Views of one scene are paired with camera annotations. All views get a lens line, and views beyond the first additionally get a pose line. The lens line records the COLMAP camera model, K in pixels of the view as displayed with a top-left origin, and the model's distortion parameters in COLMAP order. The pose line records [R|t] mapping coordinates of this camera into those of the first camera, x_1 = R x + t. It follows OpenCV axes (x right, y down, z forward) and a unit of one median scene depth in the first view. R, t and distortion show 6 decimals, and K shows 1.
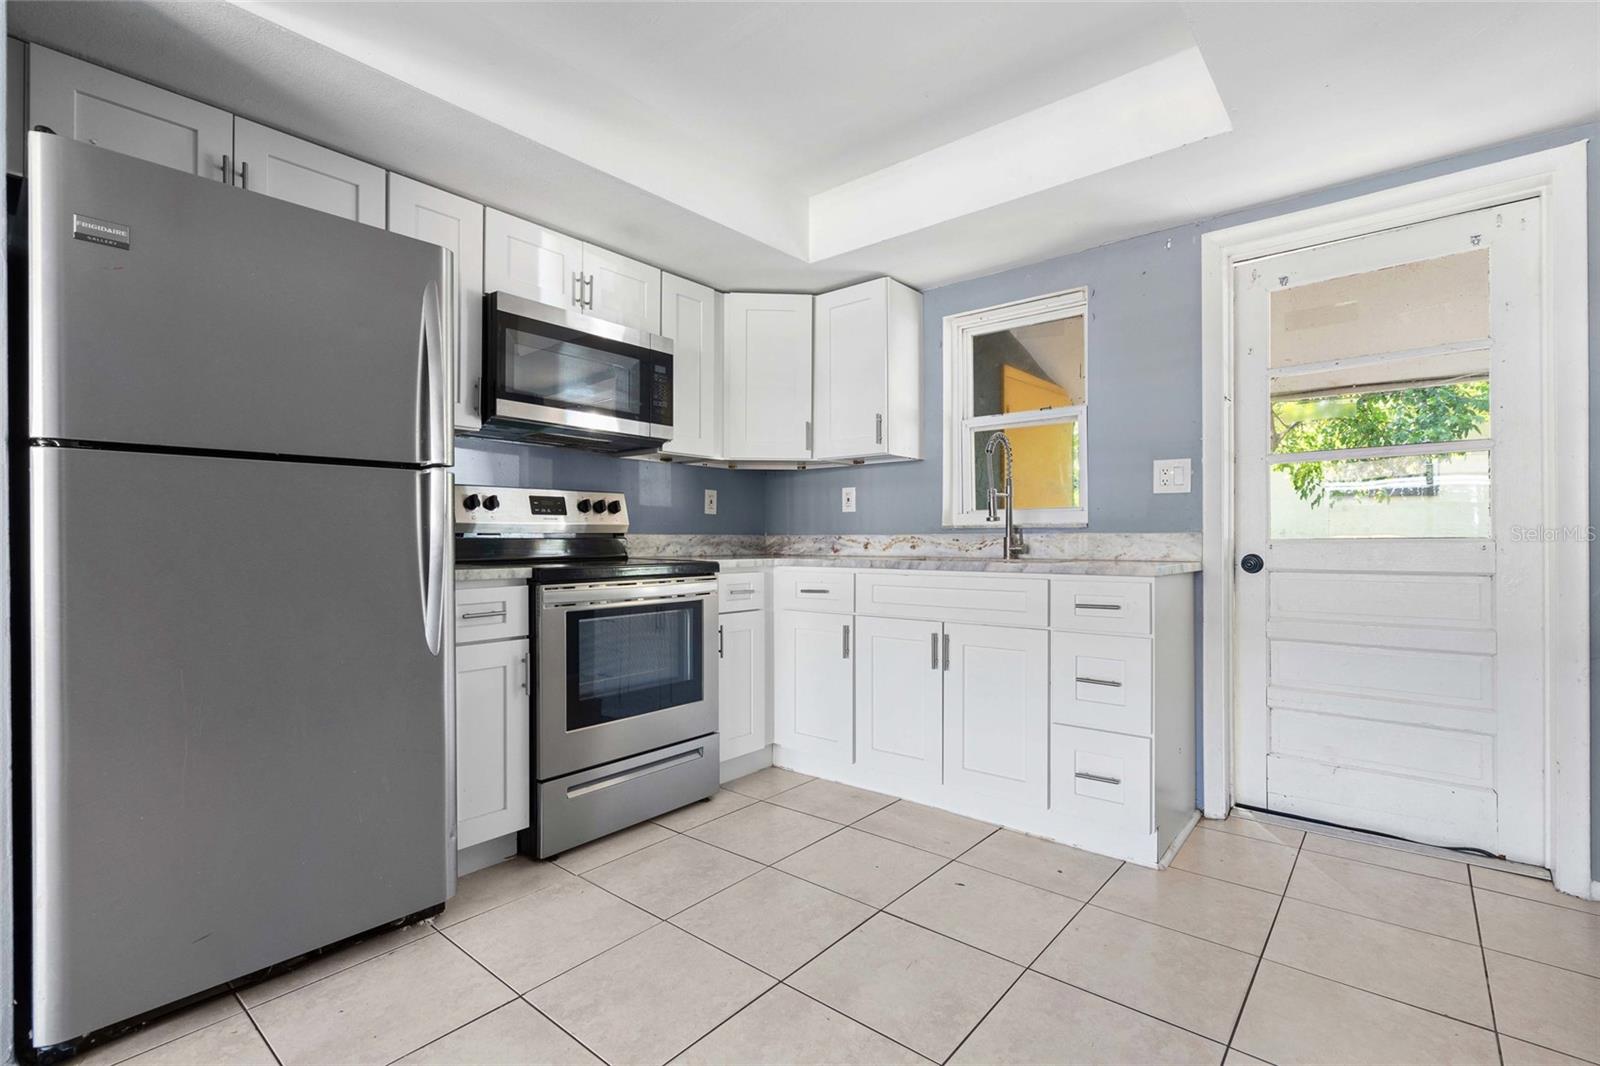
lens RADIAL K [[725.1, 0, 796.2], [0, 725.1, 537.4], [0, 0, 1]] dist [-0.003431, 0.000637]
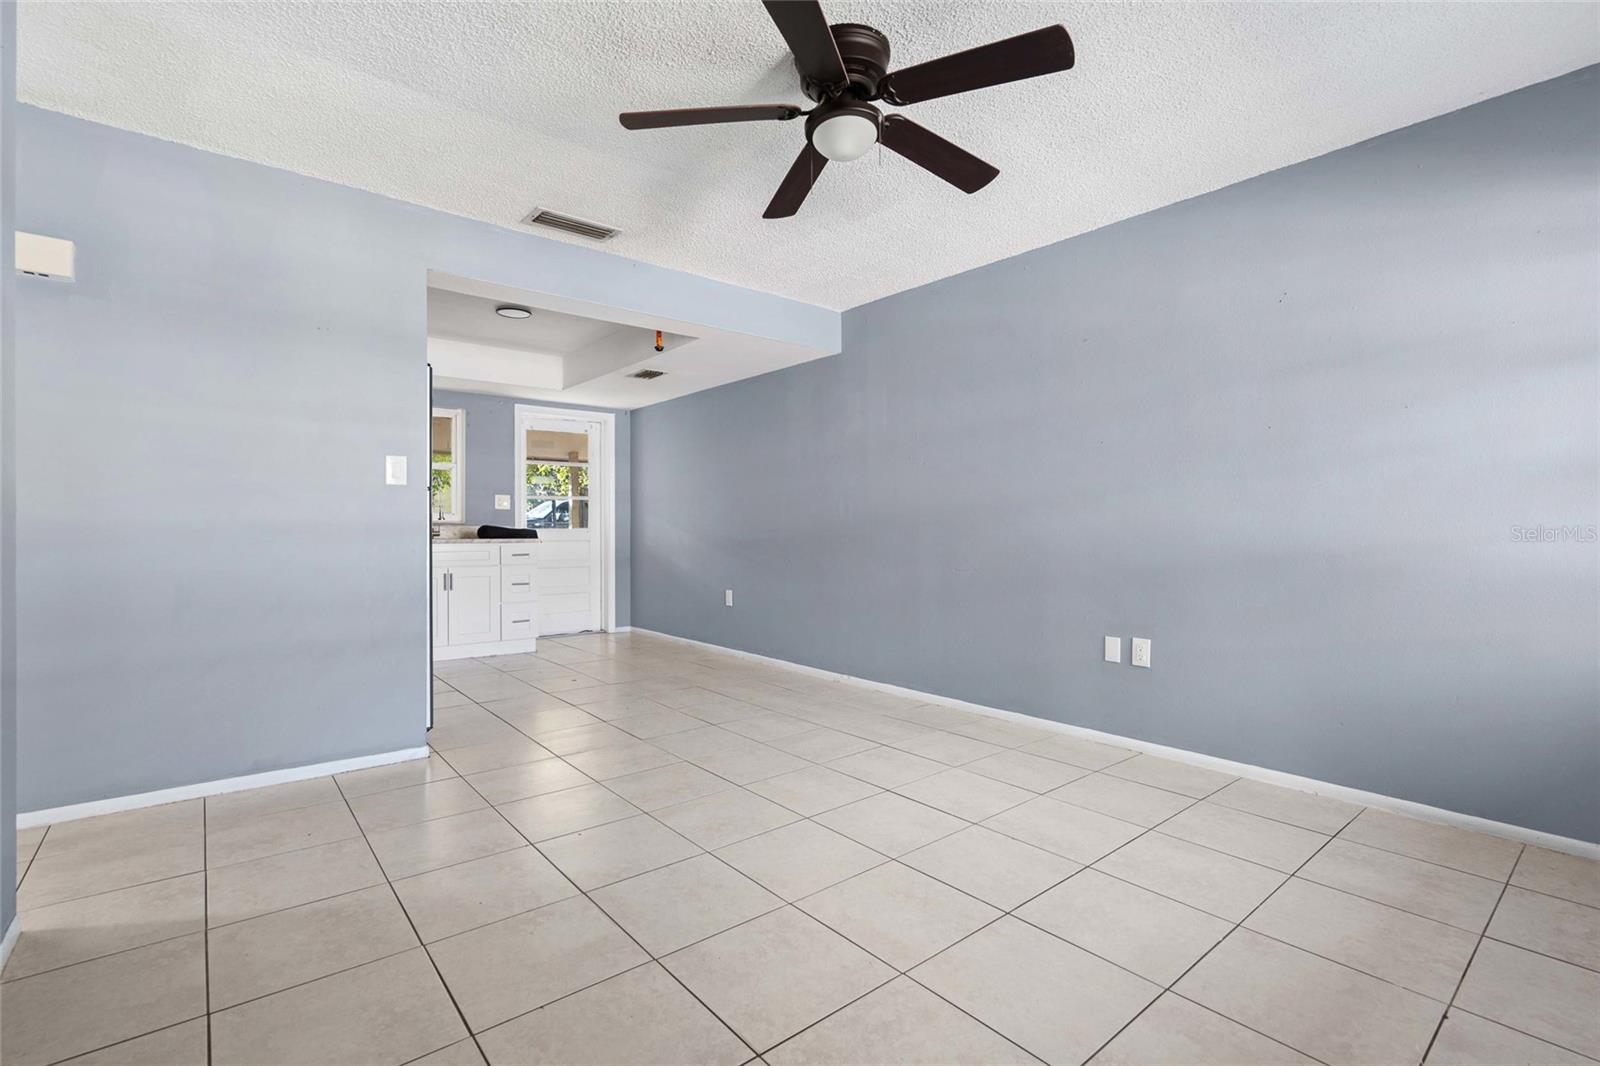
lens RADIAL K [[725.1, 0, 801.4], [0, 725.1, 531.7], [0, 0, 1]] dist [-0.003431, 0.000637]
pose [[0.178867, -0.001431, 0.983872, -1.550022], [0.000722, 0.999999, 0.001324, 0.008600], [-0.983873, 0.000474, 0.178868, -0.356559]]
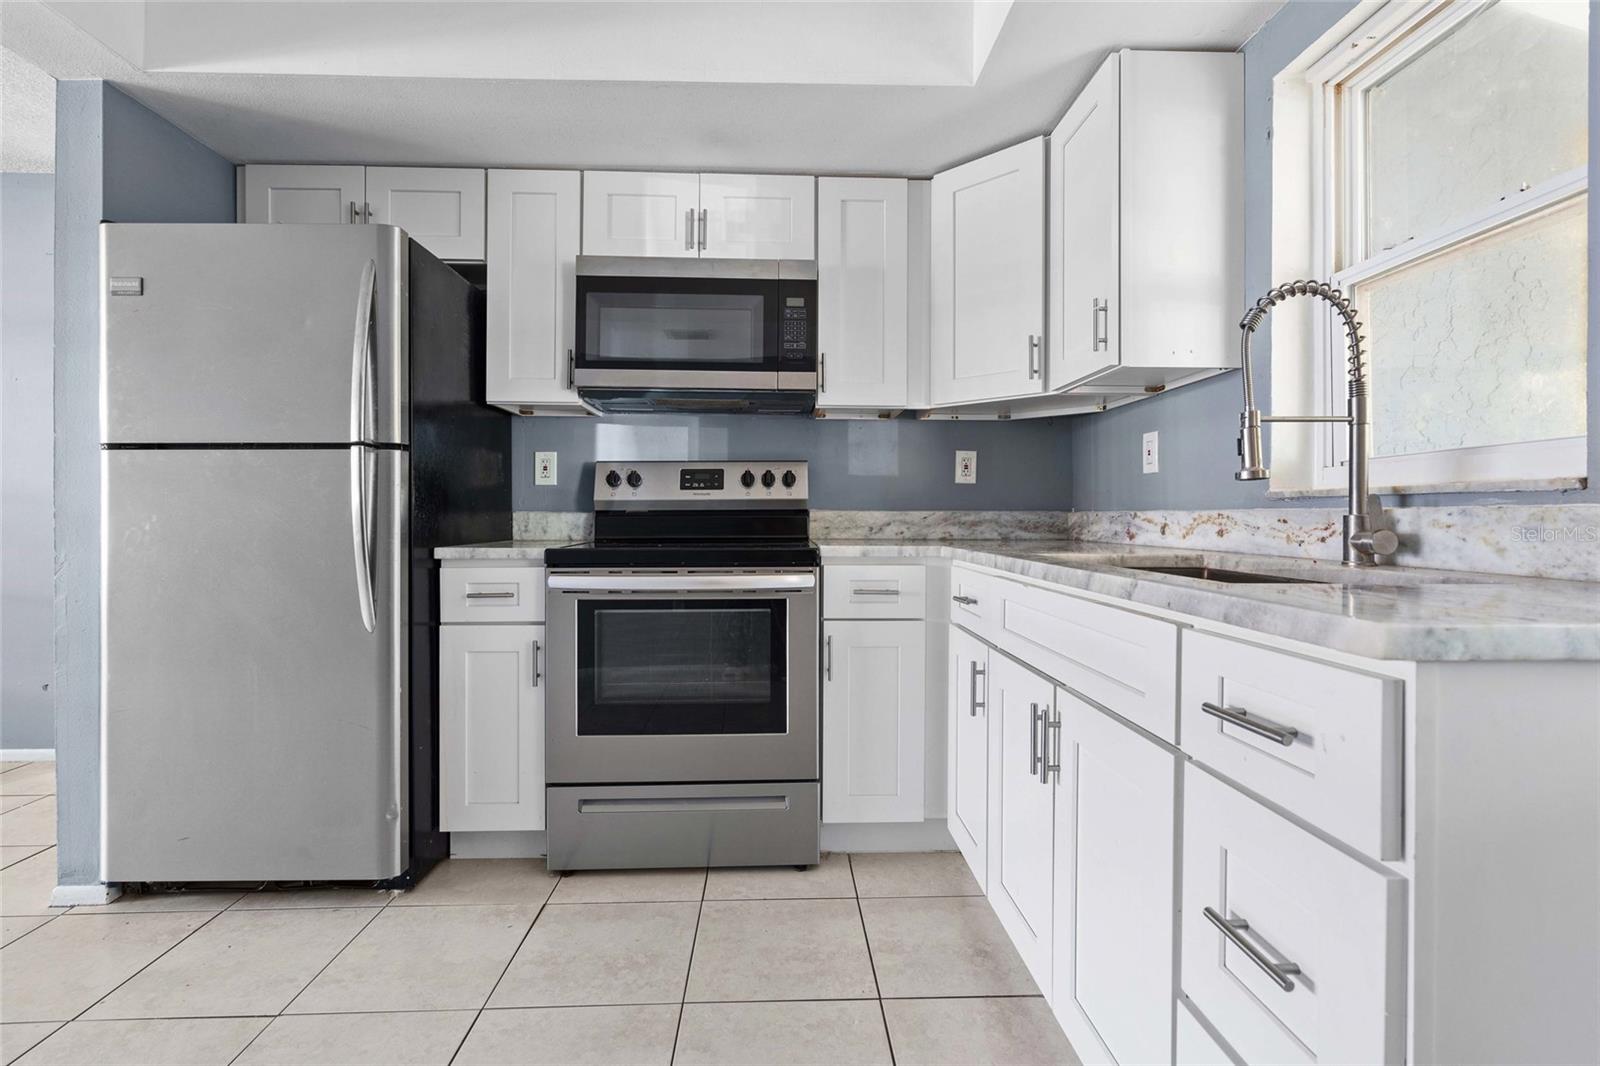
lens RADIAL K [[725.1, 0, 799.9], [0, 725.1, 517.5], [0, 0, 1]] dist [-0.003431, 0.000637]
pose [[0.674419, 0.003785, -0.738339, 0.401929], [0.000296, 0.999985, 0.005397, -0.001445], [0.738348, -0.003858, 0.674408, 0.473277]]
